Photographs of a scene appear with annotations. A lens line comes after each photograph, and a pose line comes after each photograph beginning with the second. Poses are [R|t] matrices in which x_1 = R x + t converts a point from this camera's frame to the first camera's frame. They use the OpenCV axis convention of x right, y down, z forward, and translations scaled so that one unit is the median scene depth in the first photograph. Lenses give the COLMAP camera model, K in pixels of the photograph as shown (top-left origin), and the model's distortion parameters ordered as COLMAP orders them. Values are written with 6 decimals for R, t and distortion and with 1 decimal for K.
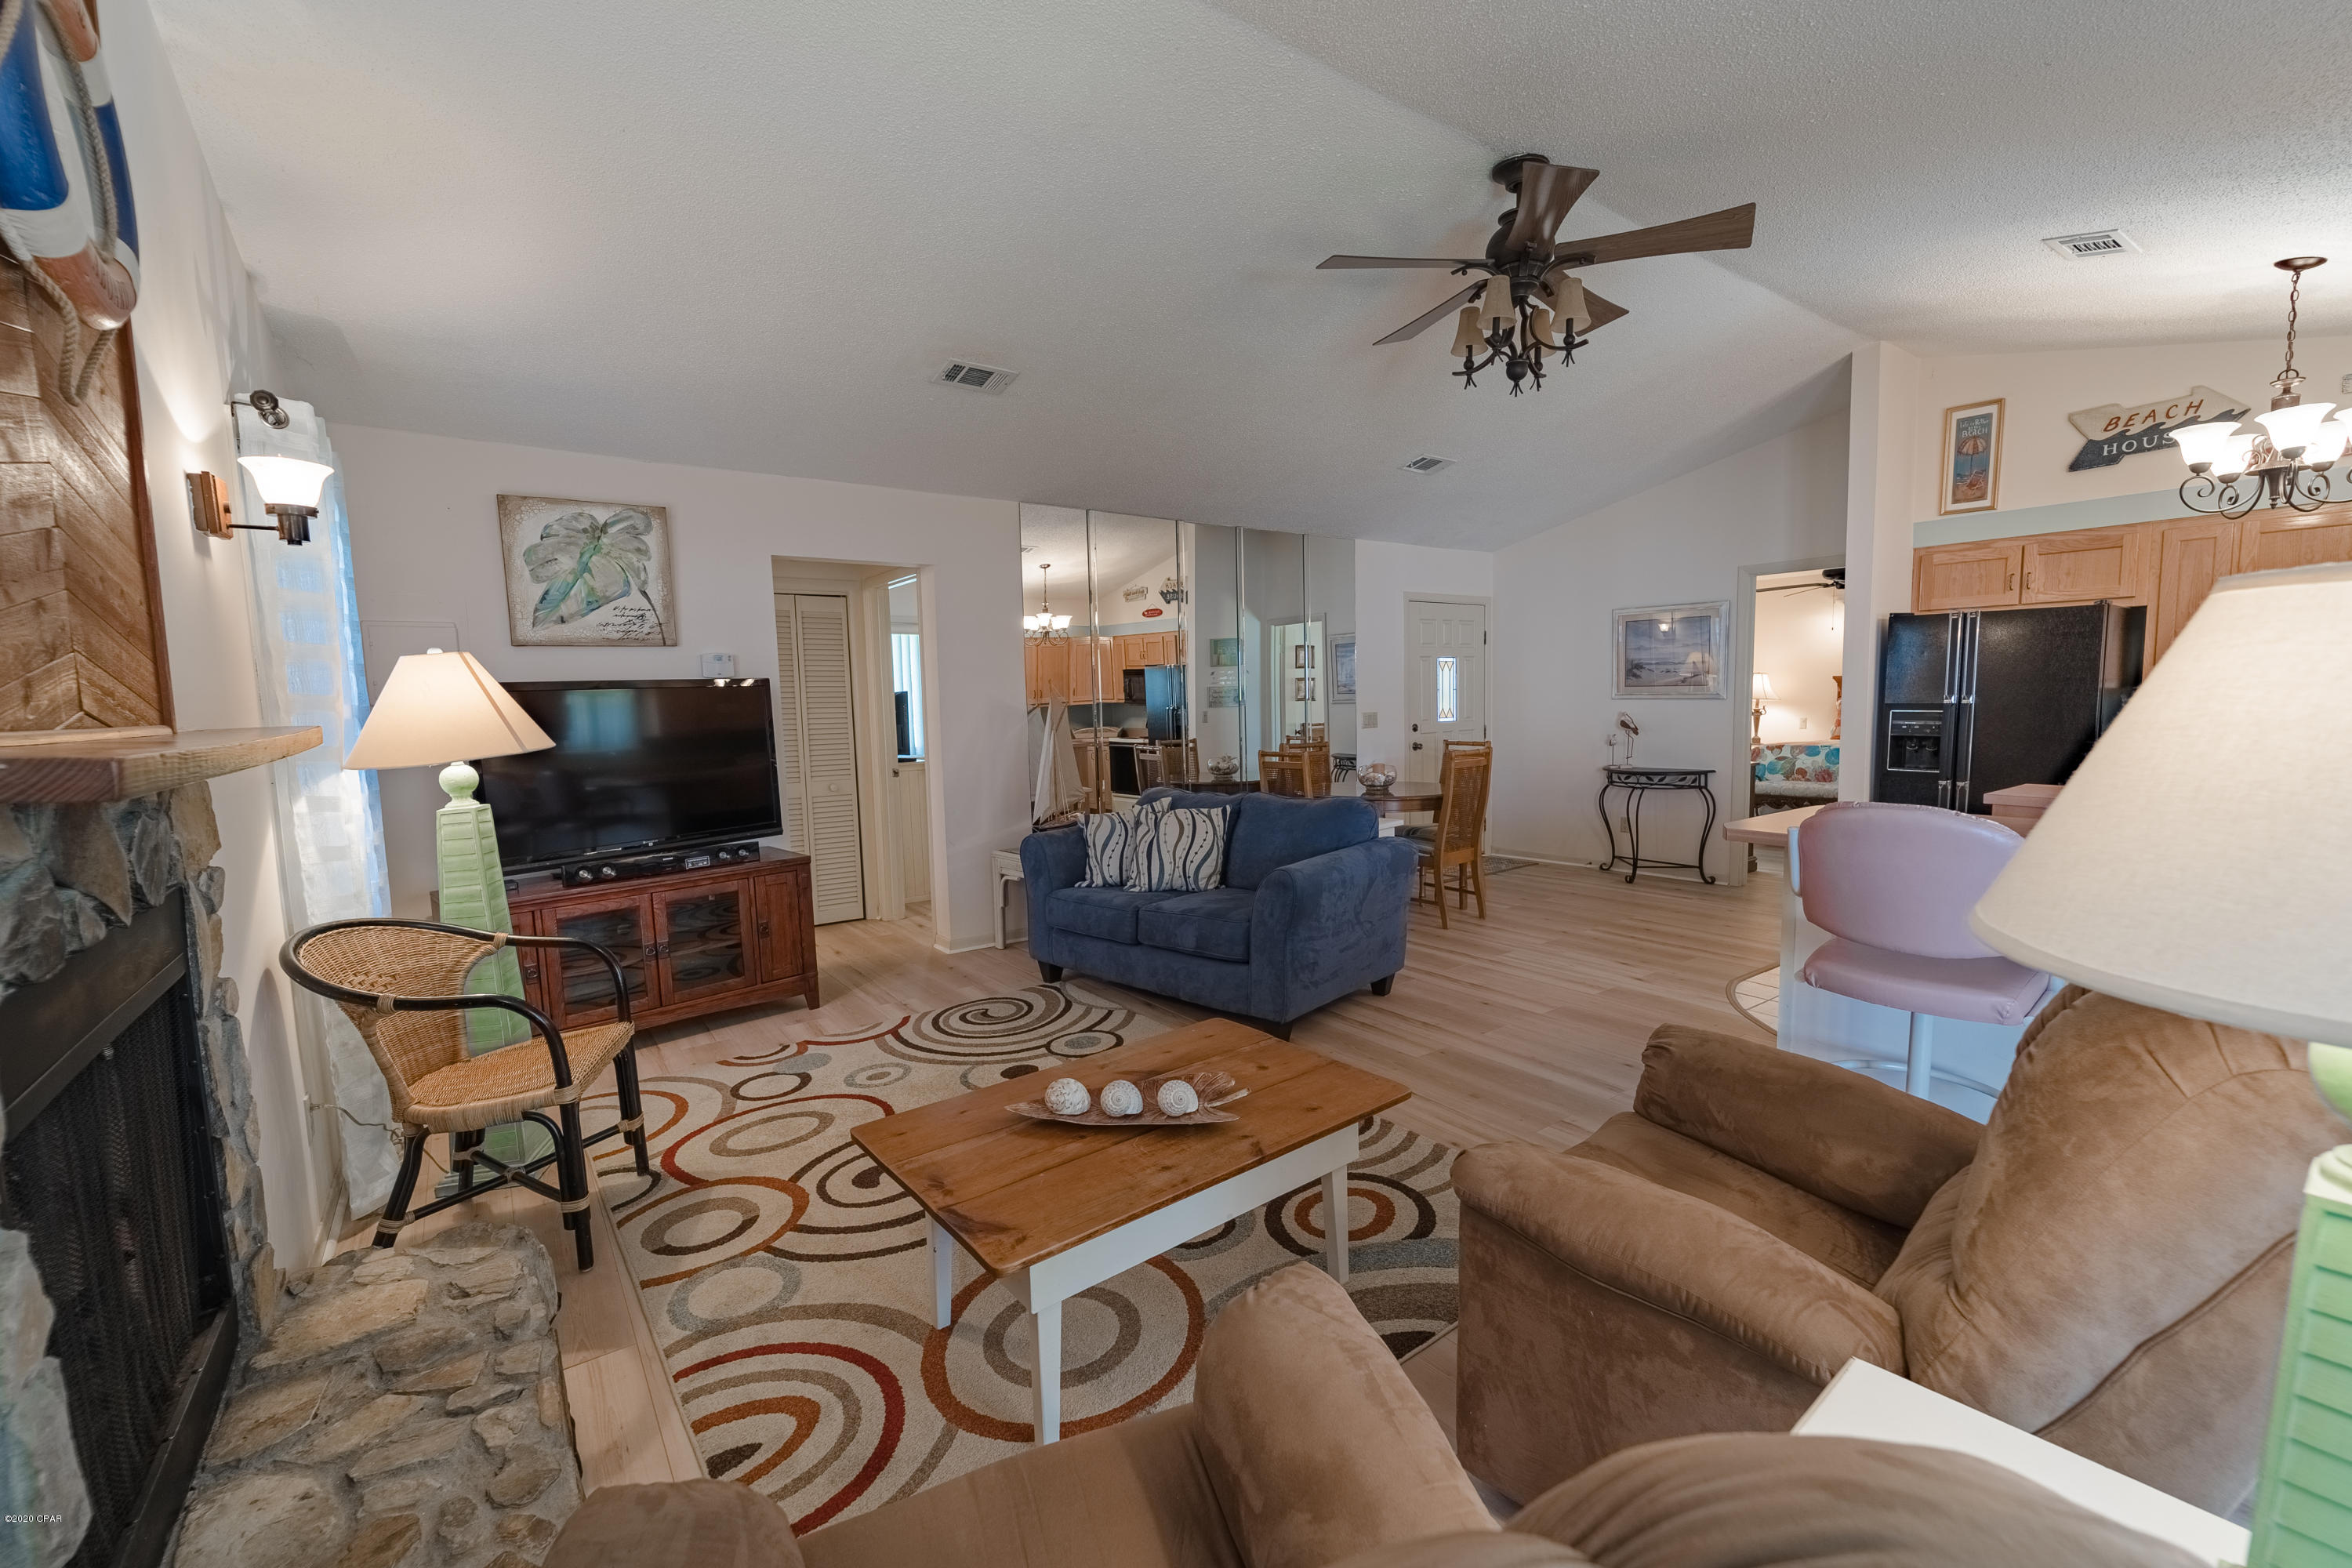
lens RADIAL K [[965.0, 0, 1198.7], [0, 965.0, 790.5], [0, 0, 1]] dist [0.000038, -0.000475]
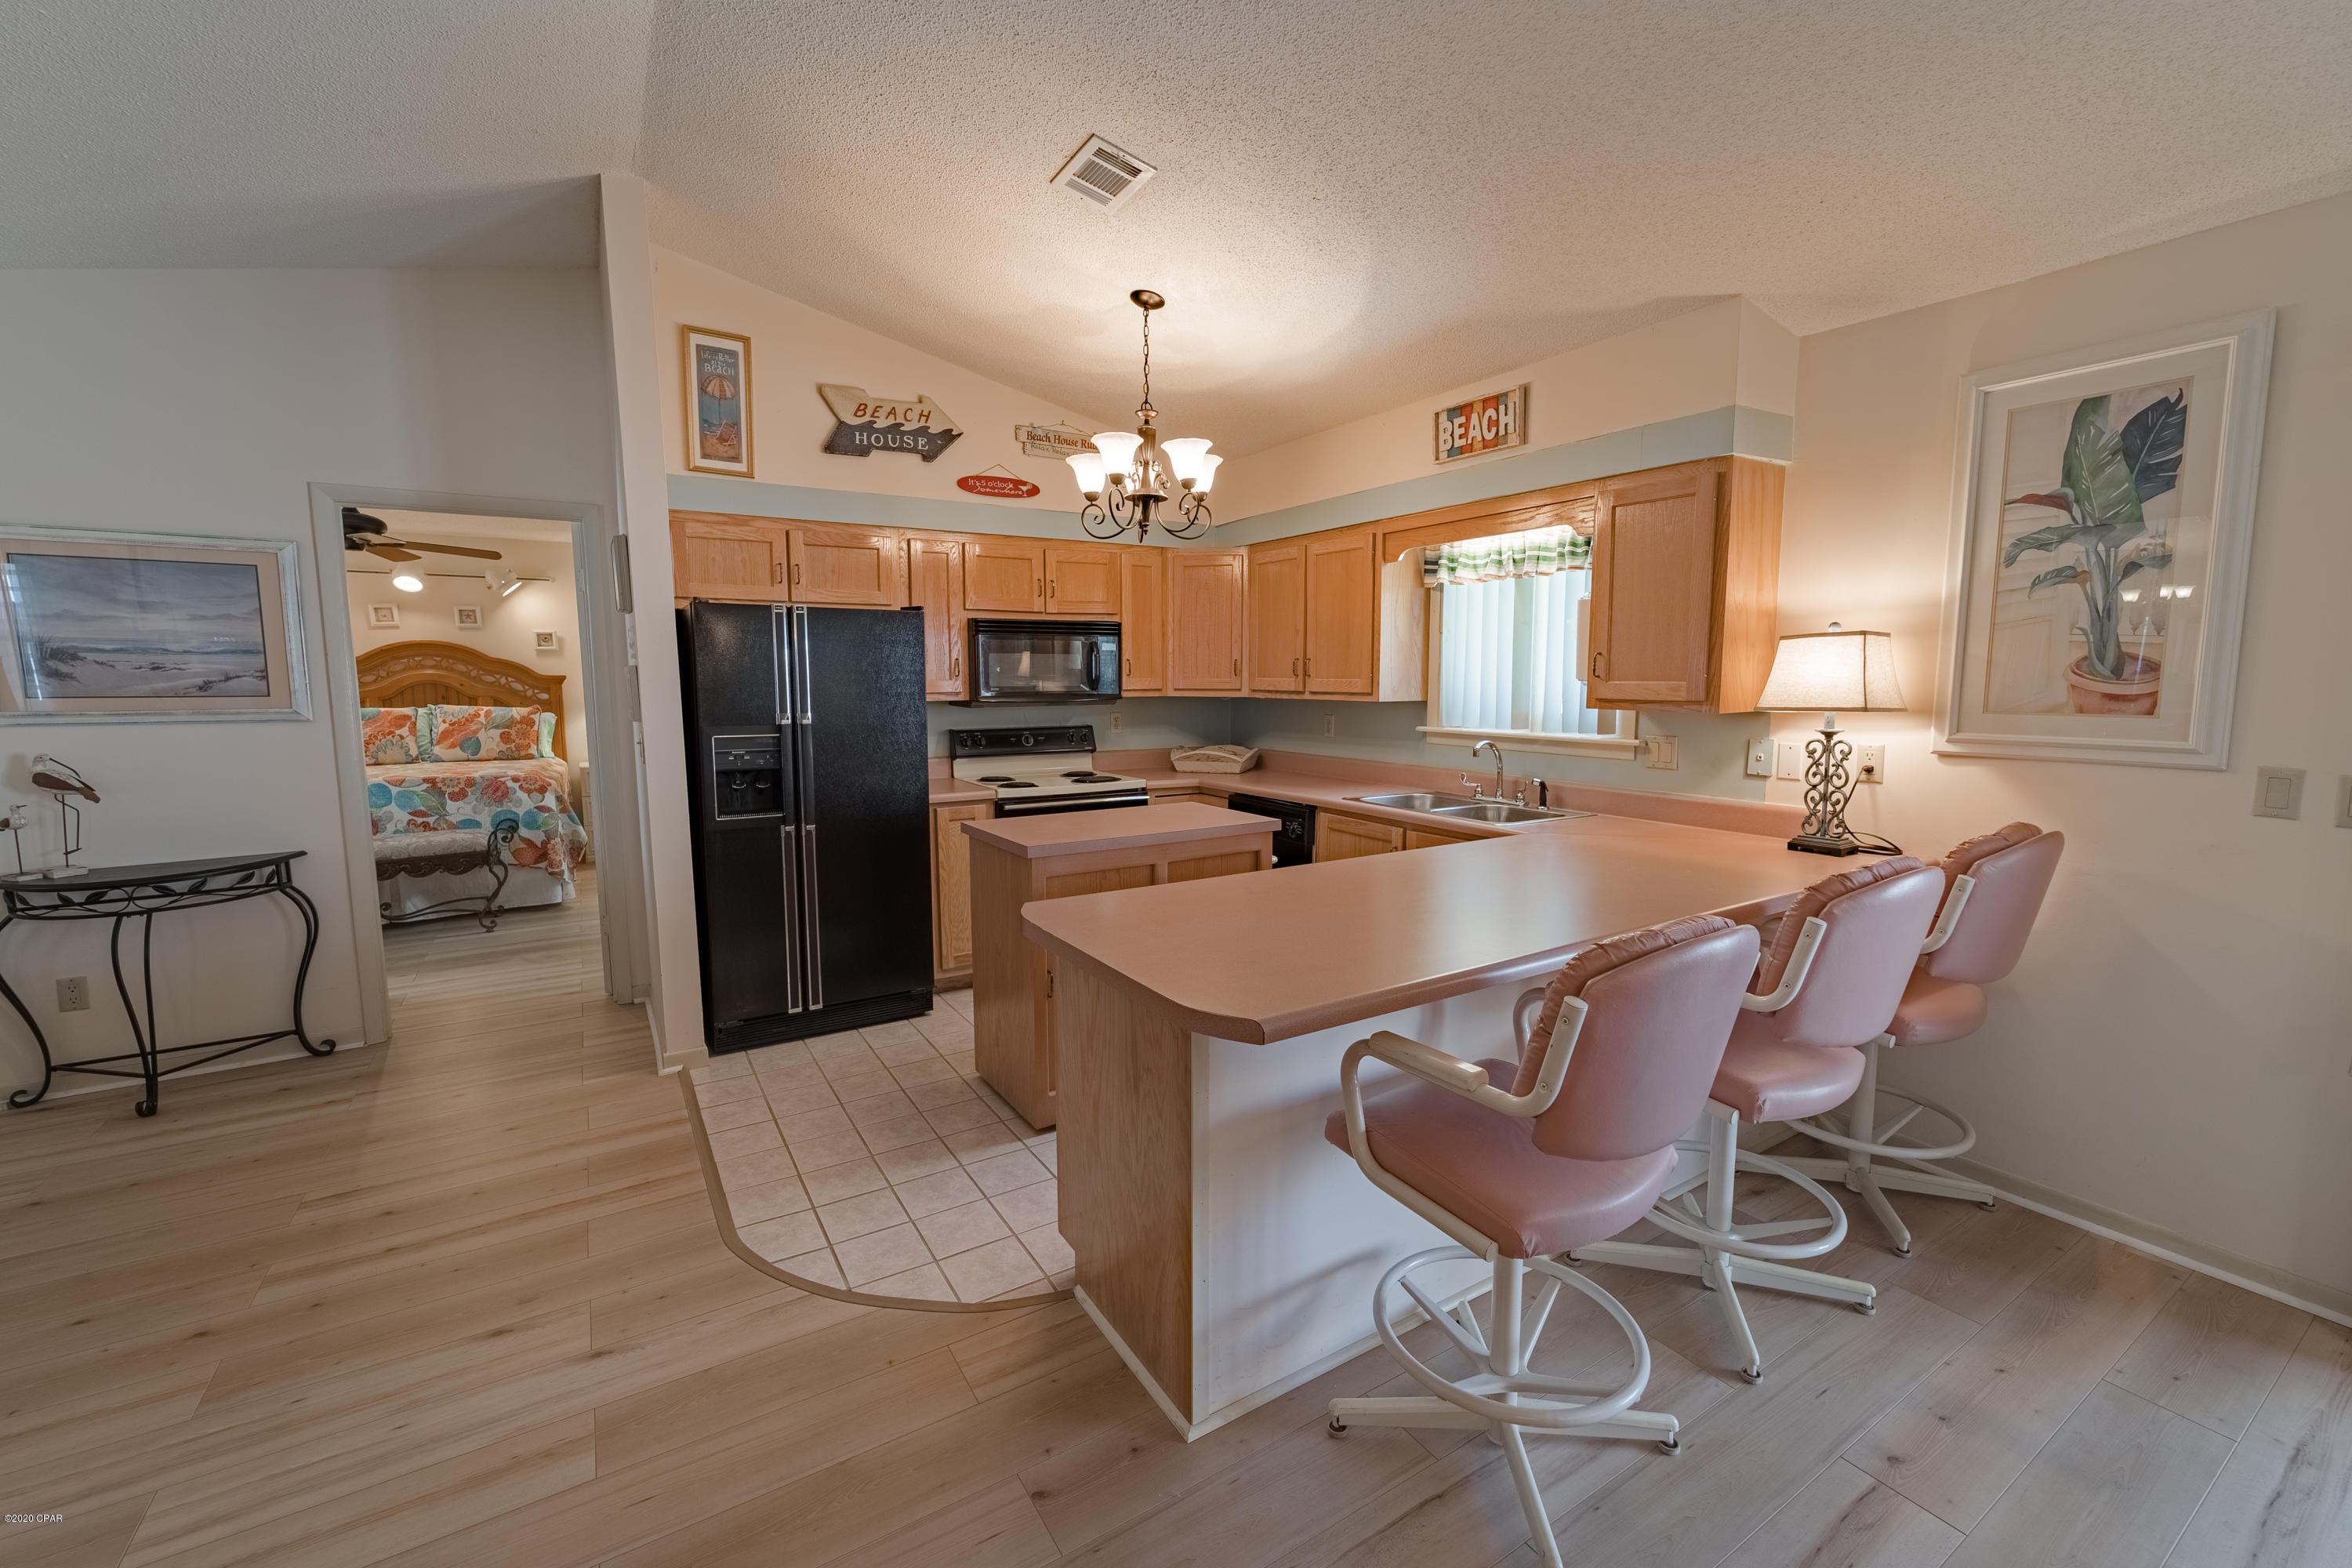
lens RADIAL K [[959.9, 0, 1188.2], [0, 959.9, 778.1], [0, 0, 1]] dist [0.000553, -0.000934]
pose [[0.076537, -0.089529, 0.993039, 0.055115], [0.097488, 0.991860, 0.081908, -0.090036], [-0.992289, 0.090541, 0.084642, 0.706855]]
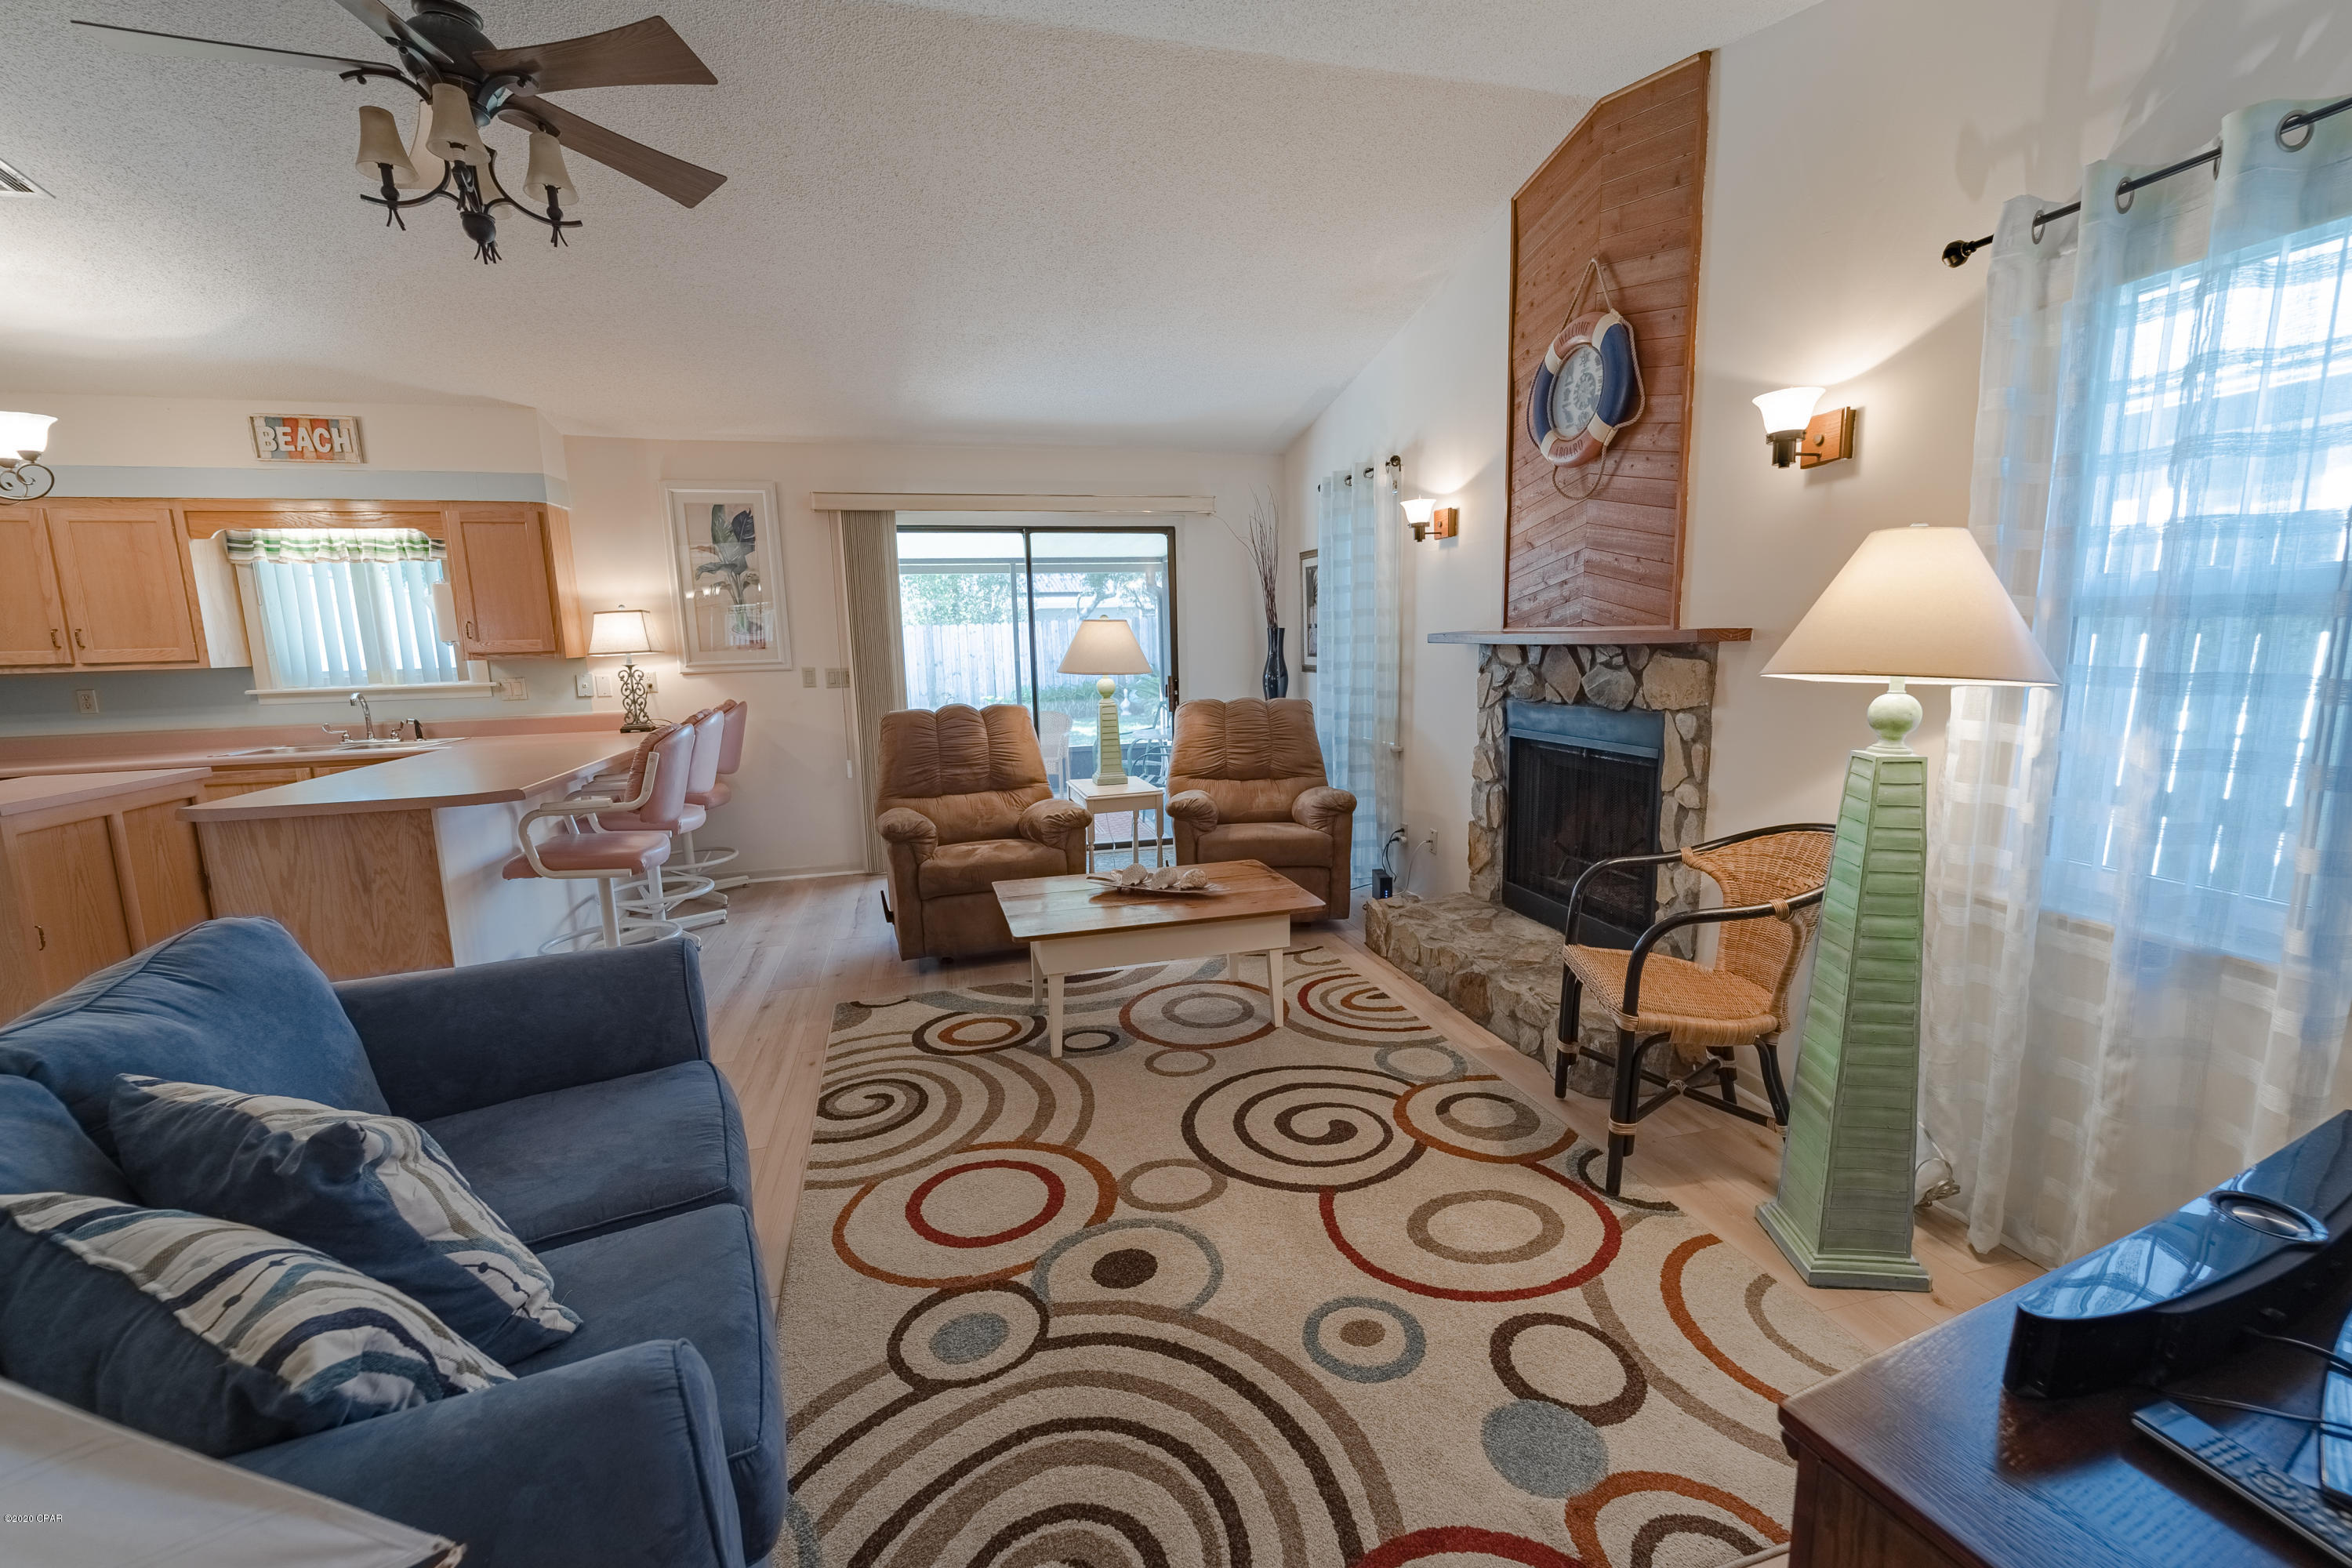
lens RADIAL K [[971.3, 0, 1194.4], [0, 971.3, 788.8], [0, 0, 1]] dist [0.001558, -0.000030]
pose [[-0.928078, -0.016111, 0.372036, -0.366907], [0.079225, 0.967649, 0.239538, -0.110664], [-0.363860, 0.251785, -0.896778, 1.200192]]
